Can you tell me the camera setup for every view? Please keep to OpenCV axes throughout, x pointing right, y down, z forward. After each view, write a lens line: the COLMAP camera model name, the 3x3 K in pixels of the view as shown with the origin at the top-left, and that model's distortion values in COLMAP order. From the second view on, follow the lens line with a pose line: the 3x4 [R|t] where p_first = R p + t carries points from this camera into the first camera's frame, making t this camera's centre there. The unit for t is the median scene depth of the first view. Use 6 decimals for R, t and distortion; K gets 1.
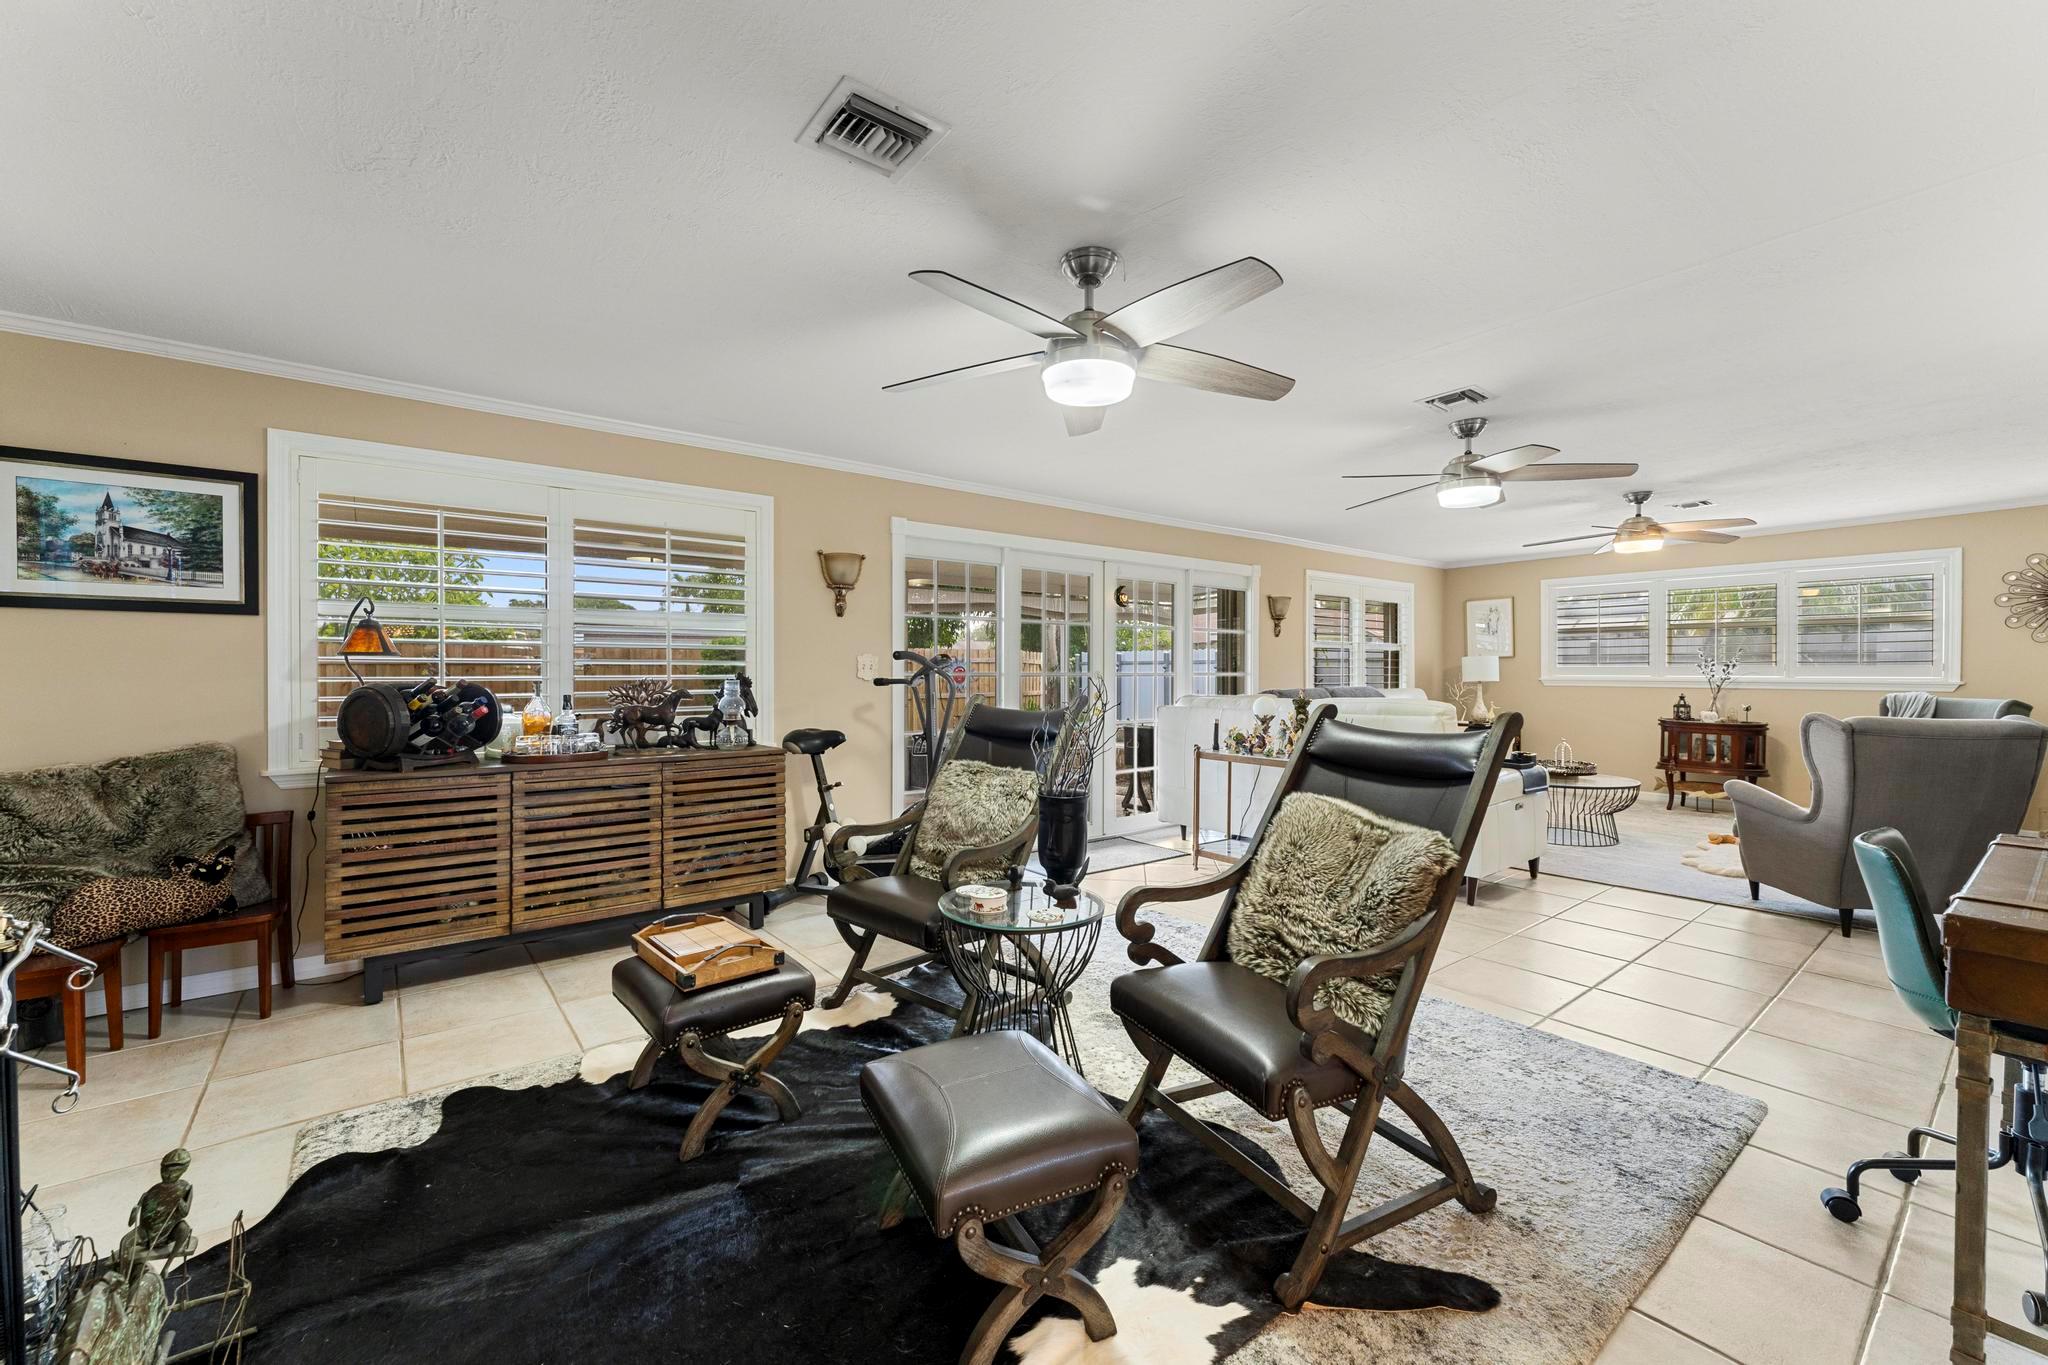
lens RADIAL K [[820.7, 0, 1028.5], [0, 820.7, 671.6], [0, 0, 1]] dist [0.005233, -0.002293]
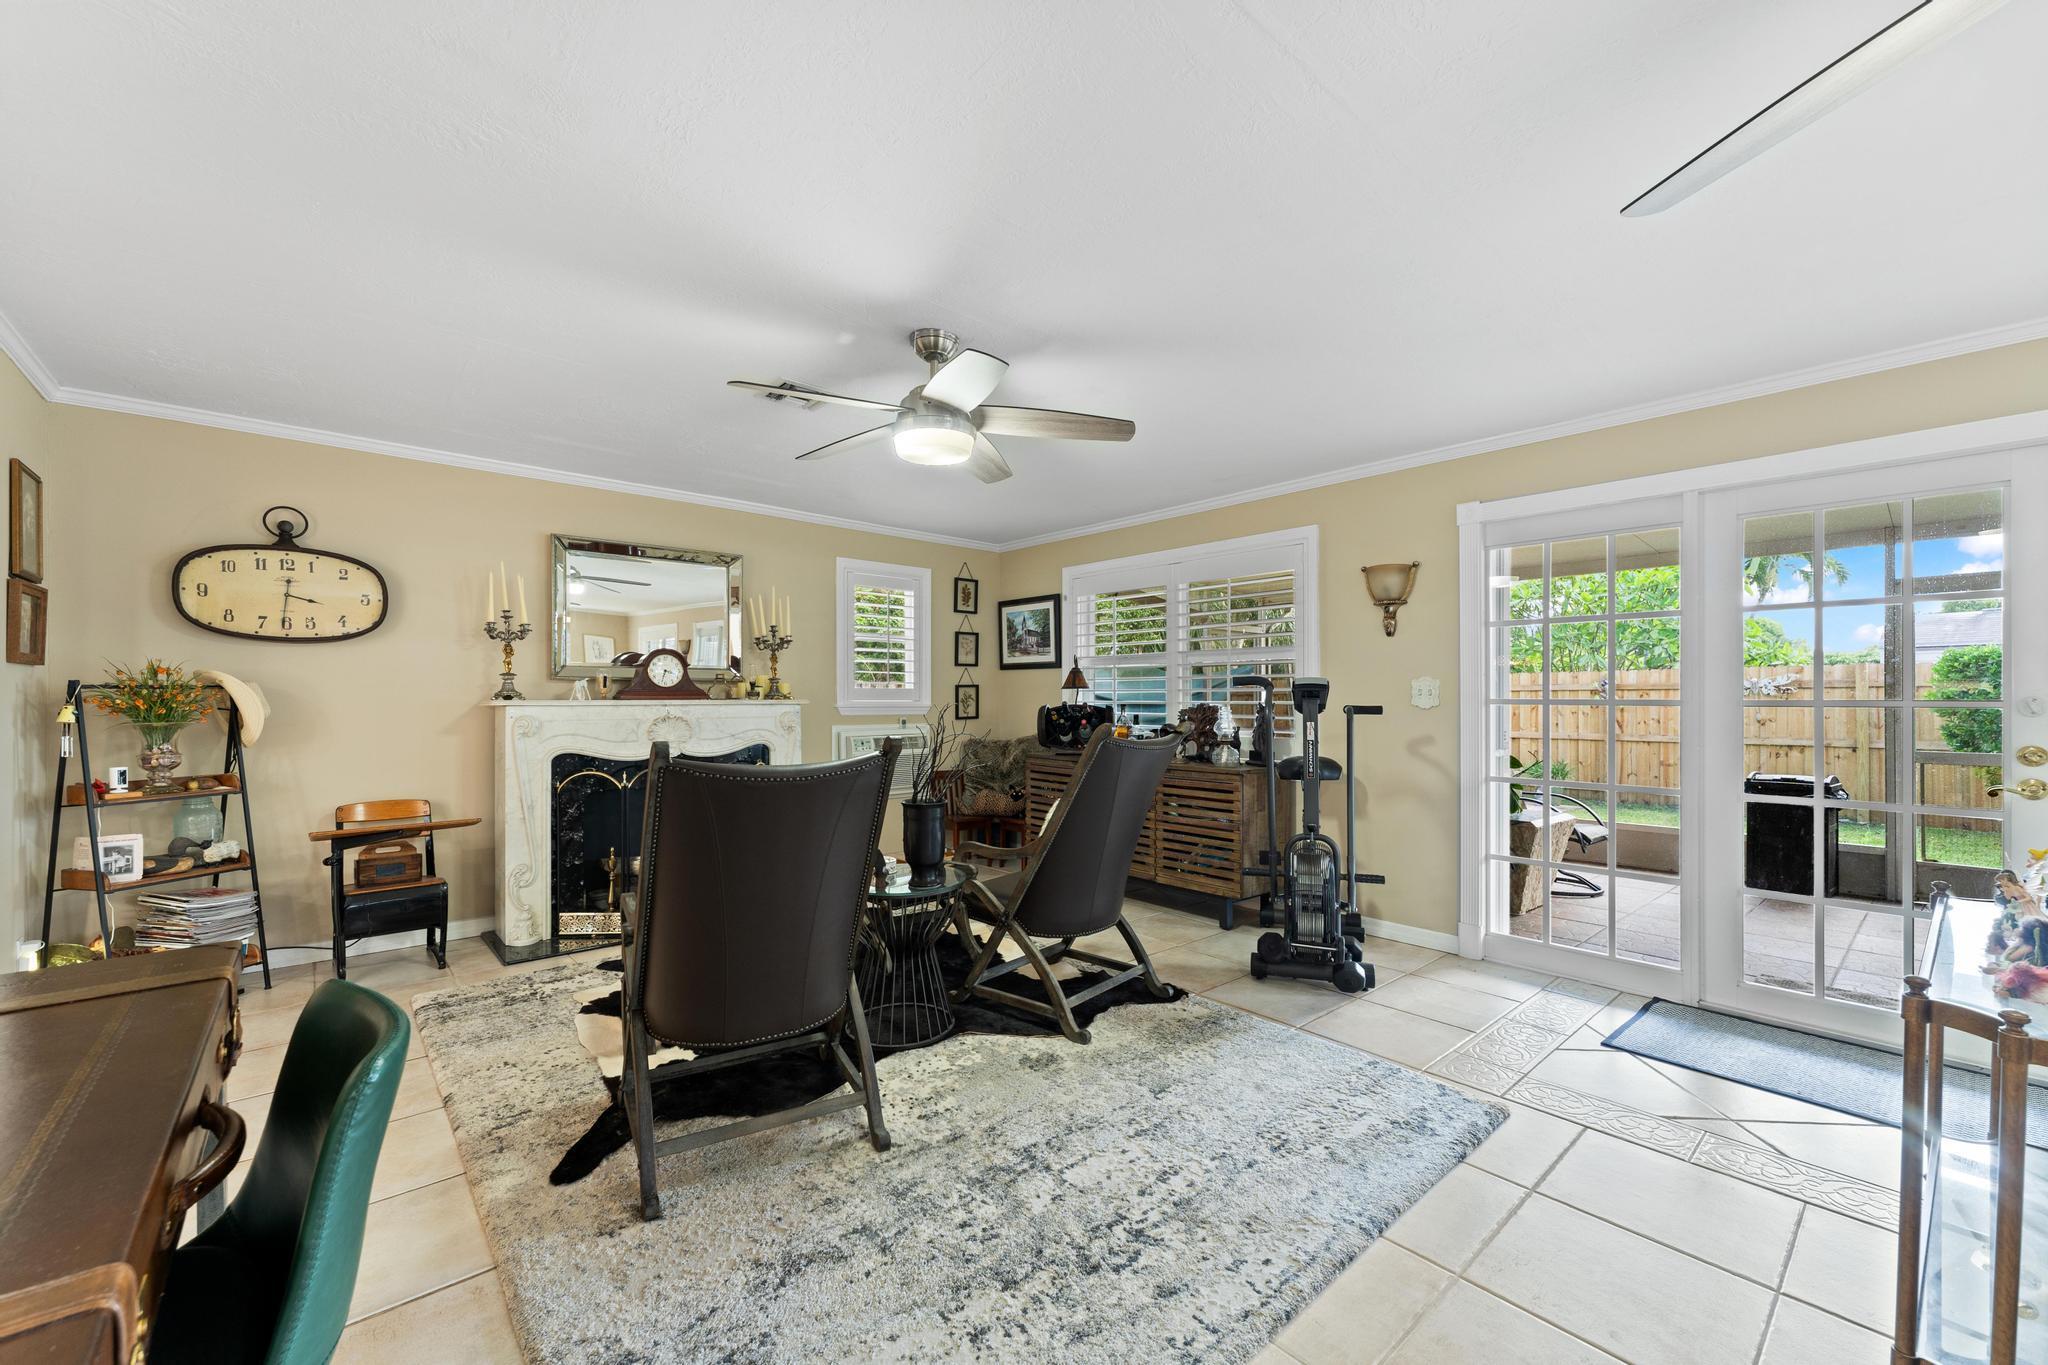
lens RADIAL K [[818.3, 0, 1029.0], [0, 818.3, 684.4], [0, 0, 1]] dist [-0.002700, 0.000036]
pose [[0.047201, -0.014621, -0.998778, 0.643394], [0.000170, 0.999893, -0.014629, -0.001810], [0.998885, 0.000520, 0.047198, 0.570319]]
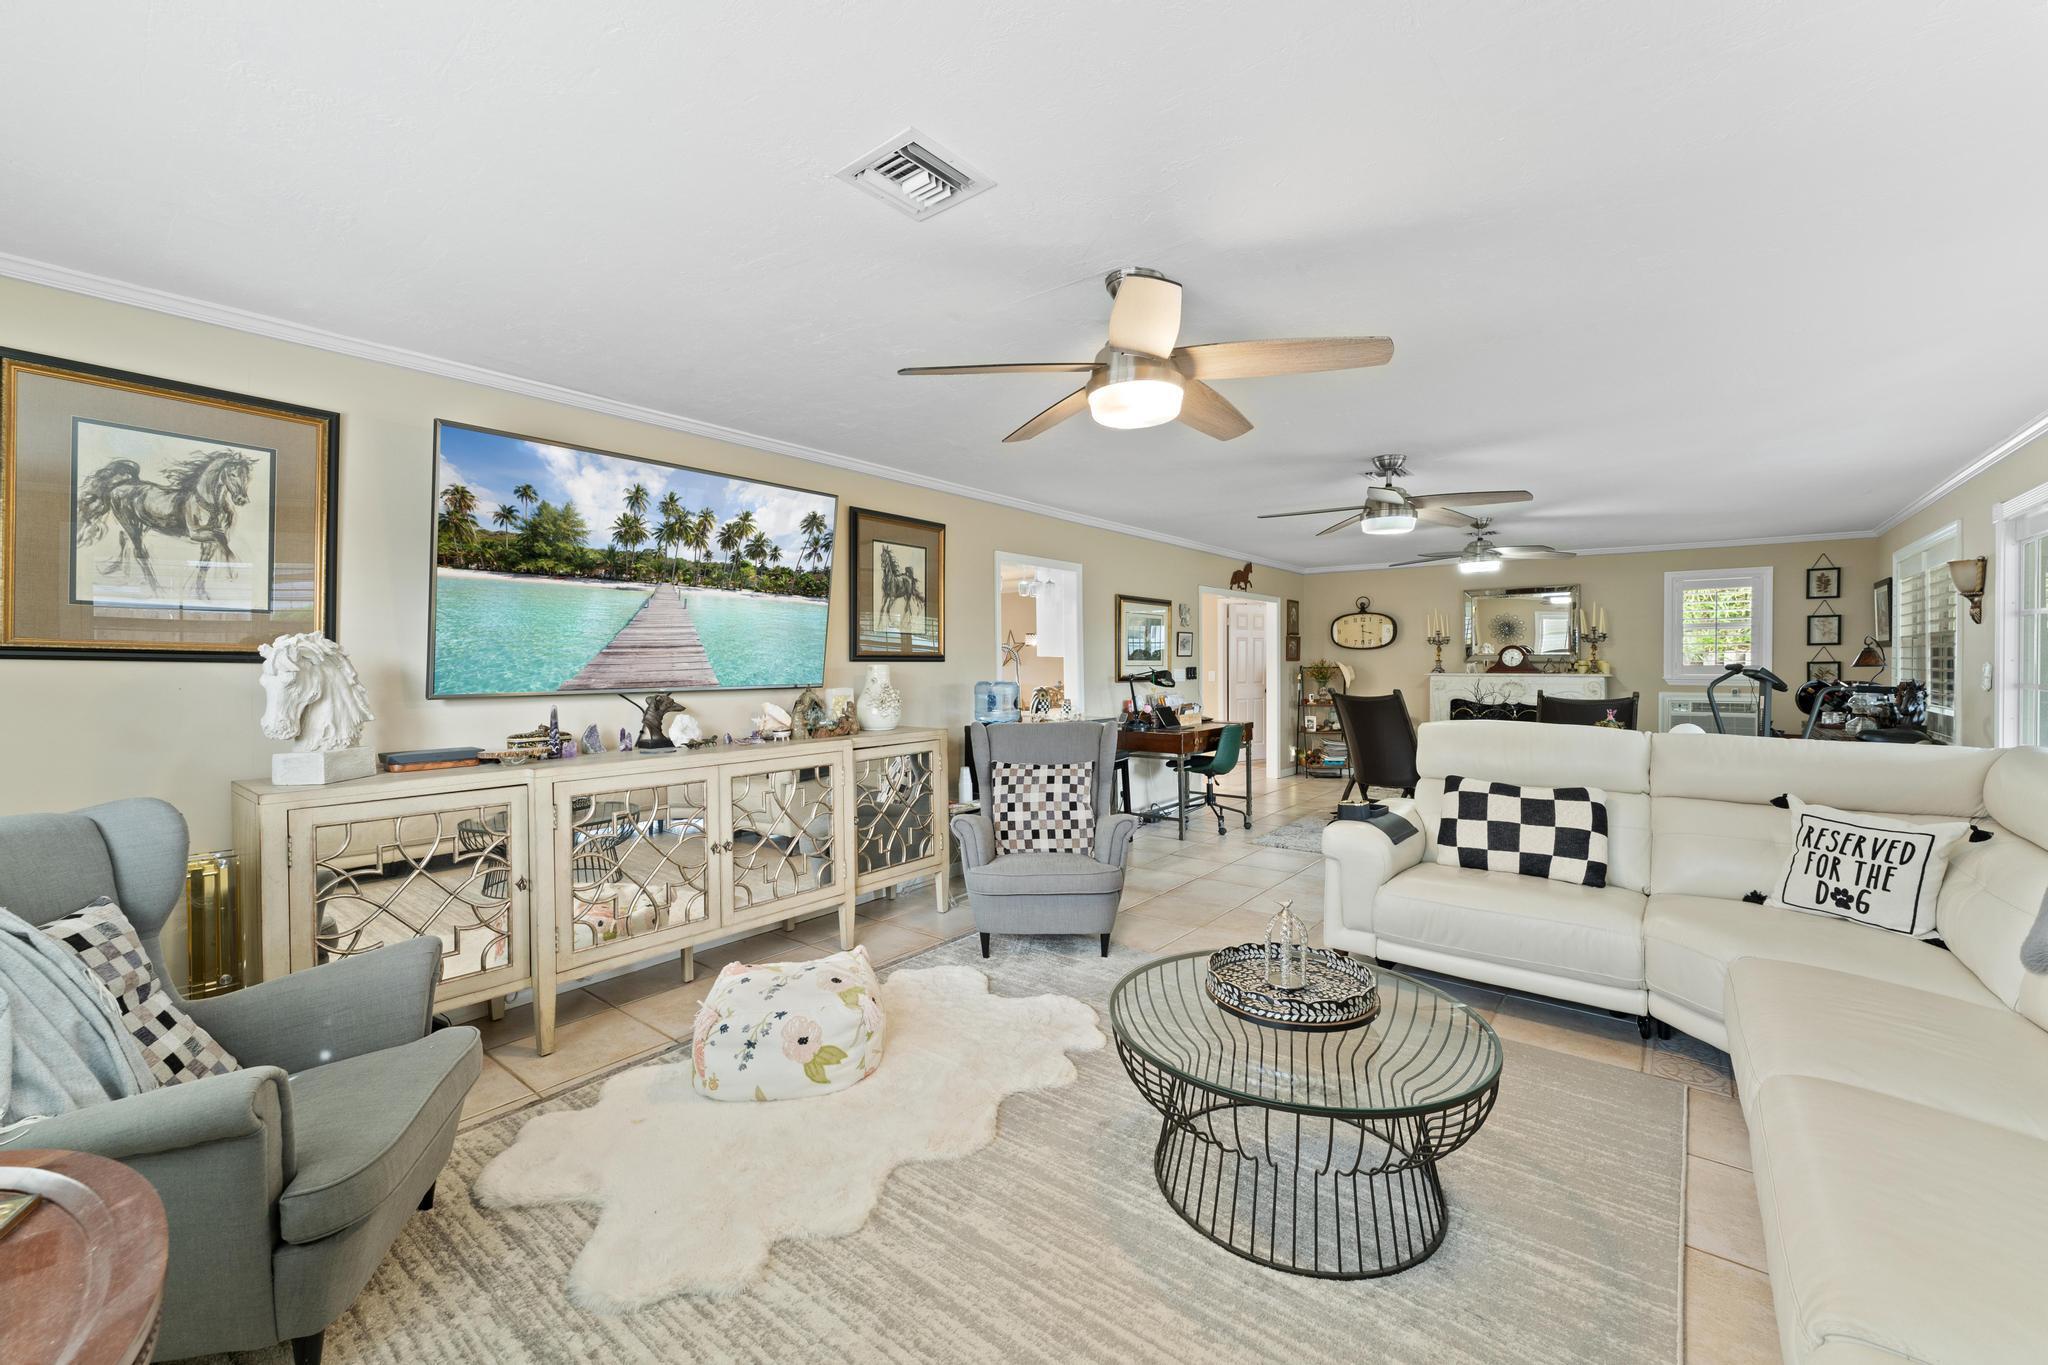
lens RADIAL K [[820.7, 0, 1028.5], [0, 820.7, 671.6], [0, 0, 1]] dist [0.005233, -0.002293]
pose [[-0.975496, 0.004976, -0.219962, 1.082577], [0.003119, 0.999956, 0.008792, -0.020606], [0.219996, 0.007891, -0.975469, 1.709391]]
